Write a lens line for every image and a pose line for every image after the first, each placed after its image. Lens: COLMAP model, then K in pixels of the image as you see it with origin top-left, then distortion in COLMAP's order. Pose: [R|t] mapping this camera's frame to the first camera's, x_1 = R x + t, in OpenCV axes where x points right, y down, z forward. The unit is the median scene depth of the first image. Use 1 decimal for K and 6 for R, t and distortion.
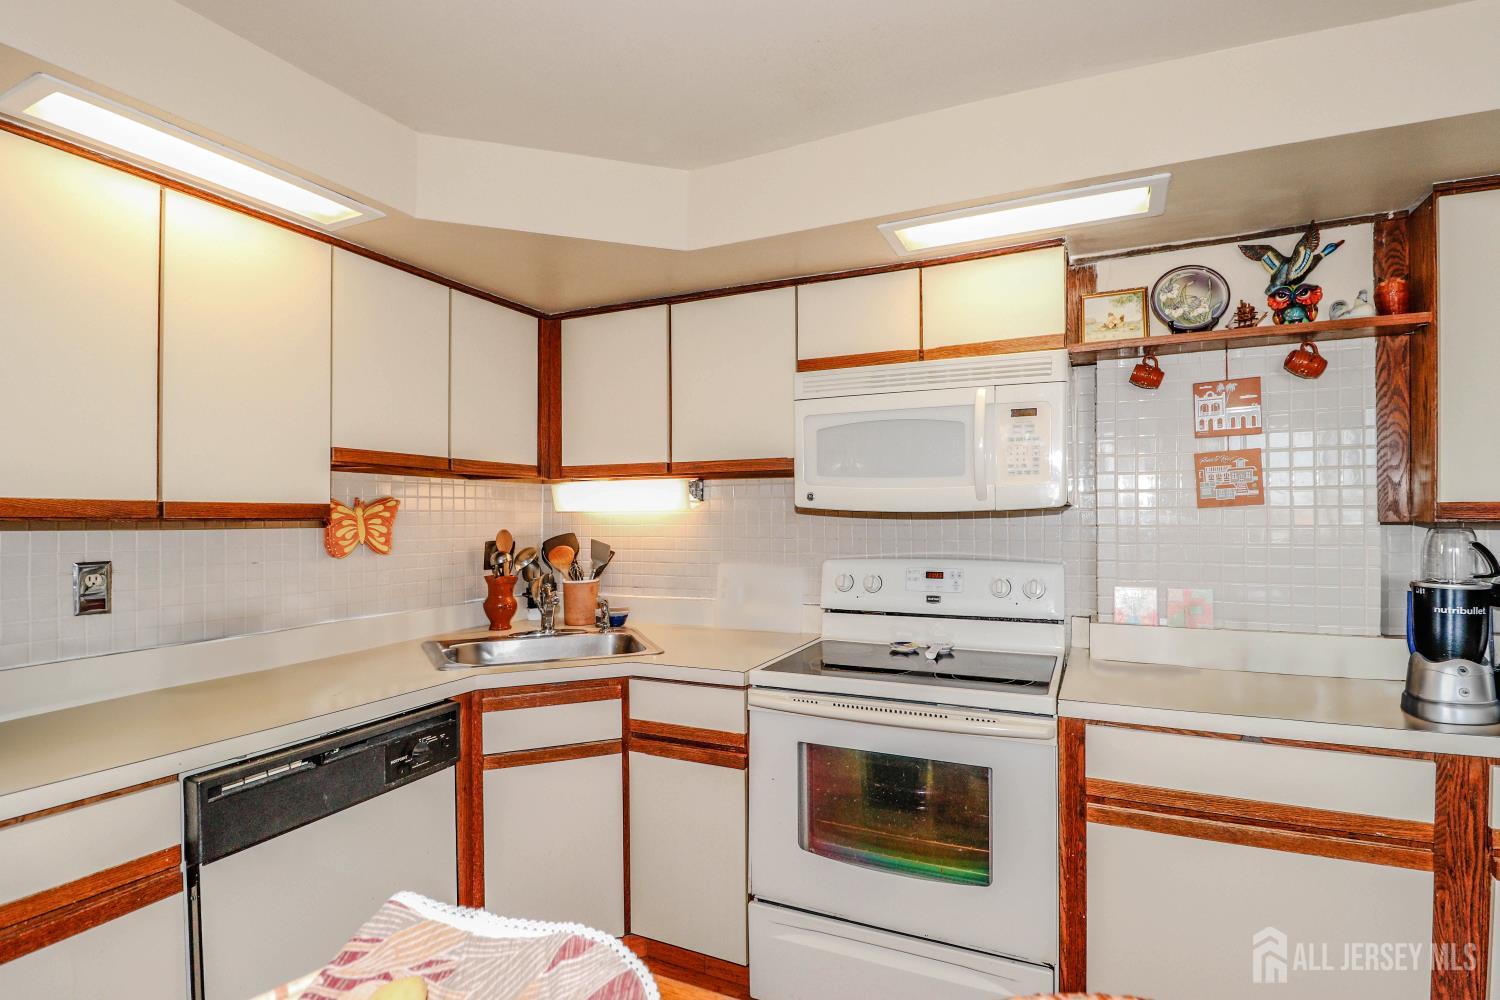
lens RADIAL K [[709.9, 0, 753.8], [0, 709.9, 512.0], [0, 0, 1]] dist [-0.011122, -0.006391]
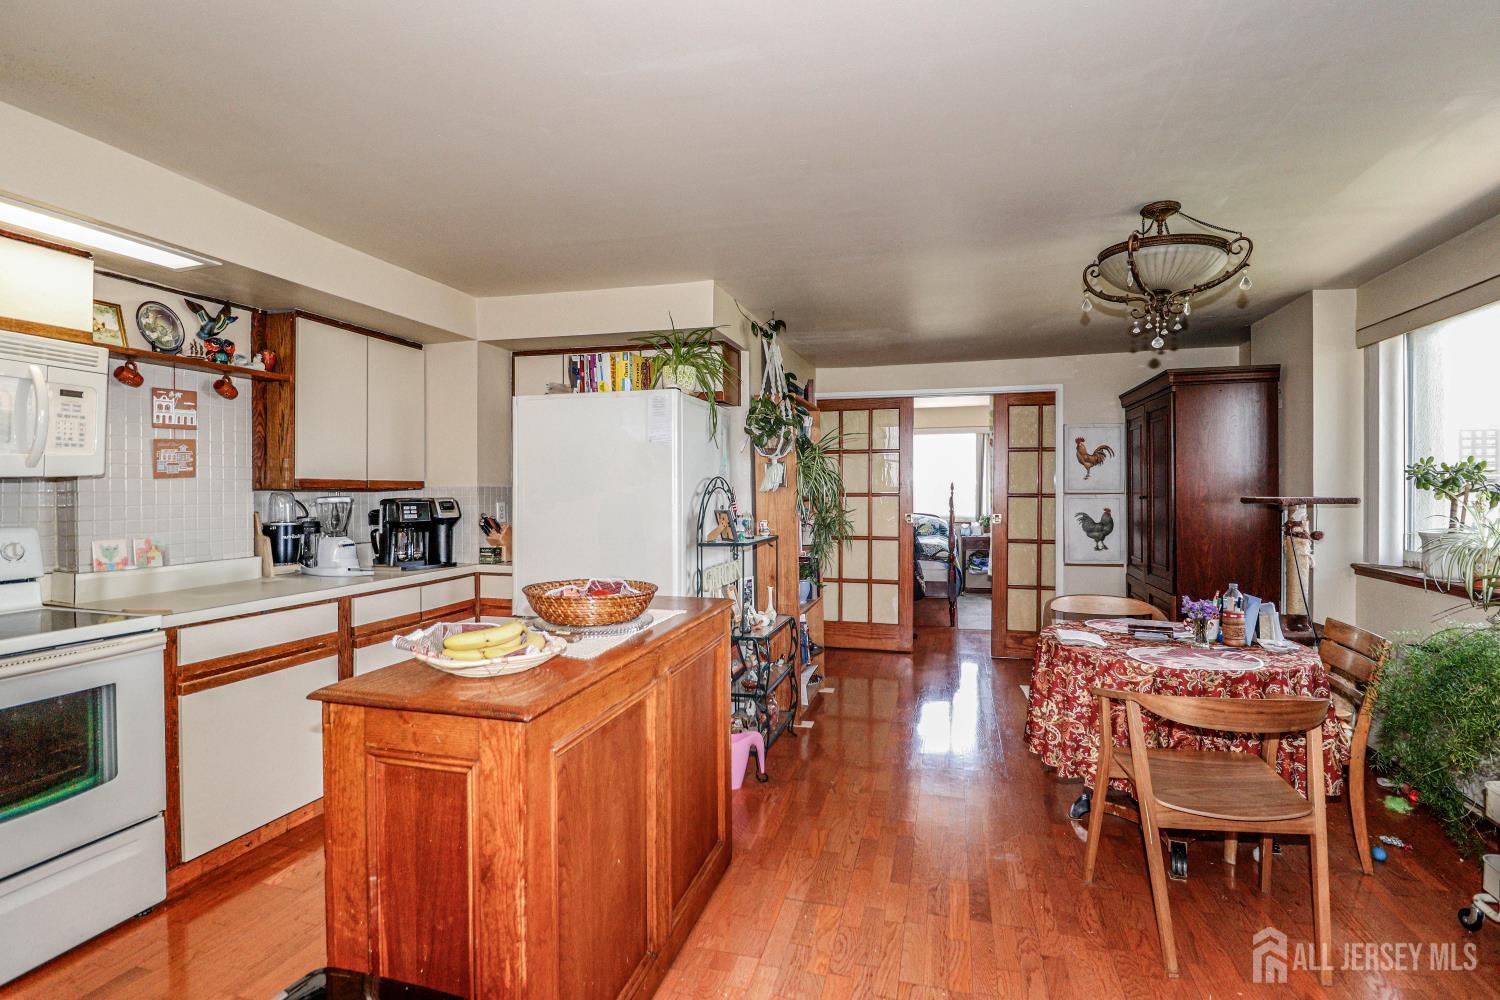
lens RADIAL K [[709.9, 0, 760.2], [0, 709.9, 491.7], [0, 0, 1]] dist [-0.011122, -0.006391]
pose [[-0.174534, 0.003583, 0.984645, -0.954594], [0.002564, 0.999992, -0.003184, 0.027847], [-0.984648, 0.001969, -0.174542, 0.082966]]
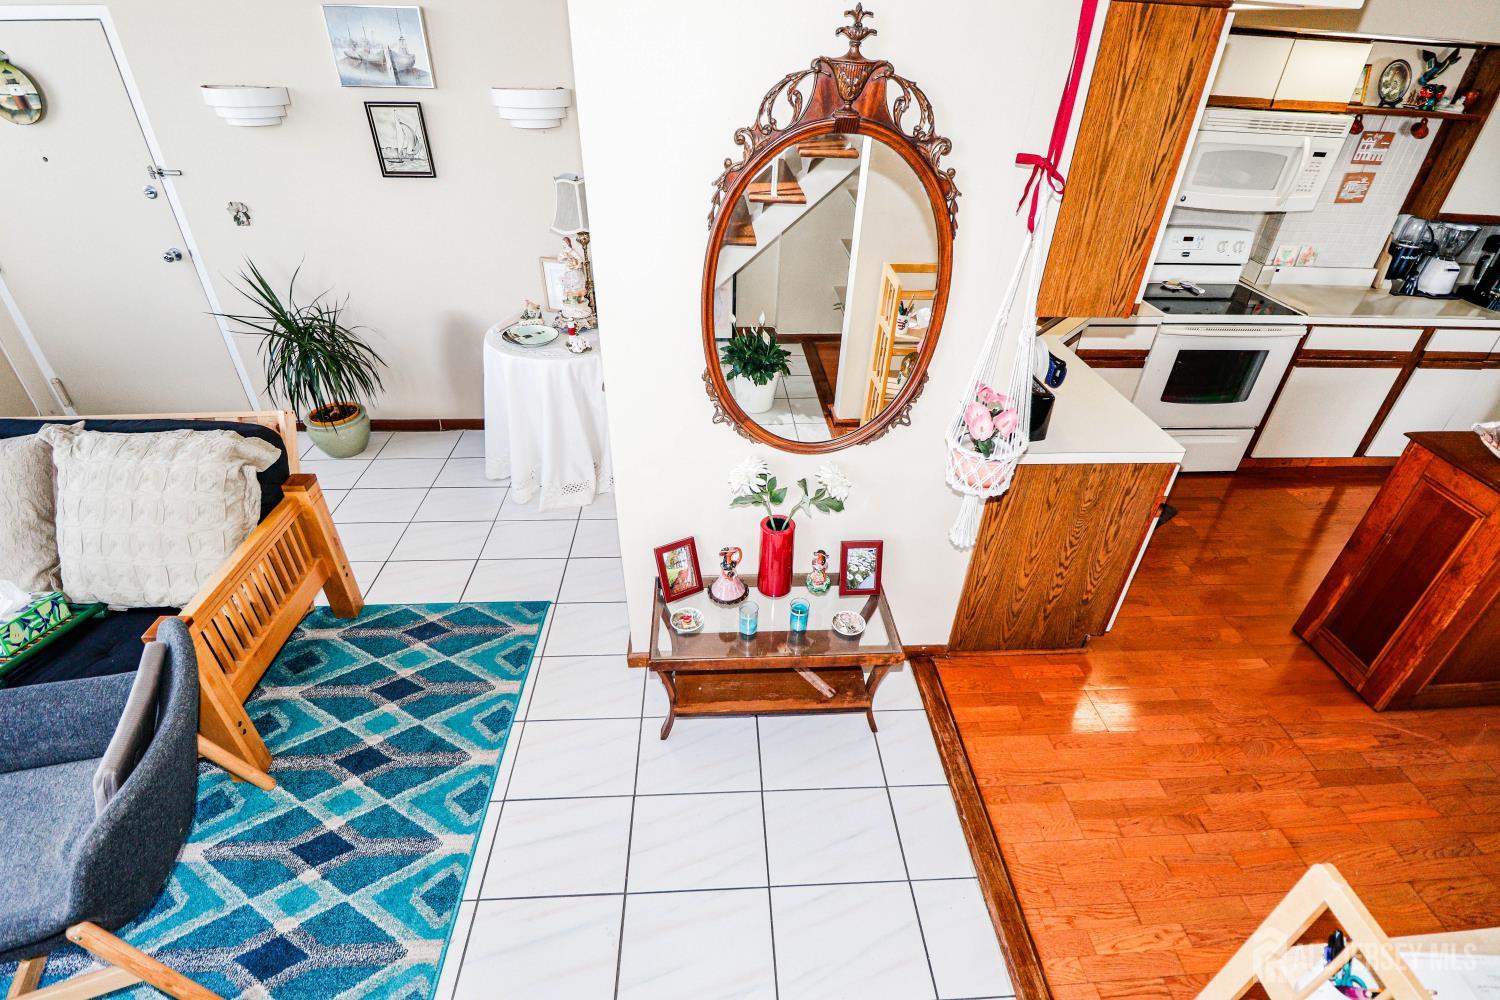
lens RADIAL K [[709.9, 0, 750.3], [0, 709.9, 496.1], [0, 0, 1]] dist [-0.011122, -0.006391]
pose [[0.875472, -0.239568, 0.419710, -1.805858], [-0.037001, 0.832703, 0.552482, -0.345541], [-0.481850, -0.499212, 0.720144, 0.004946]]
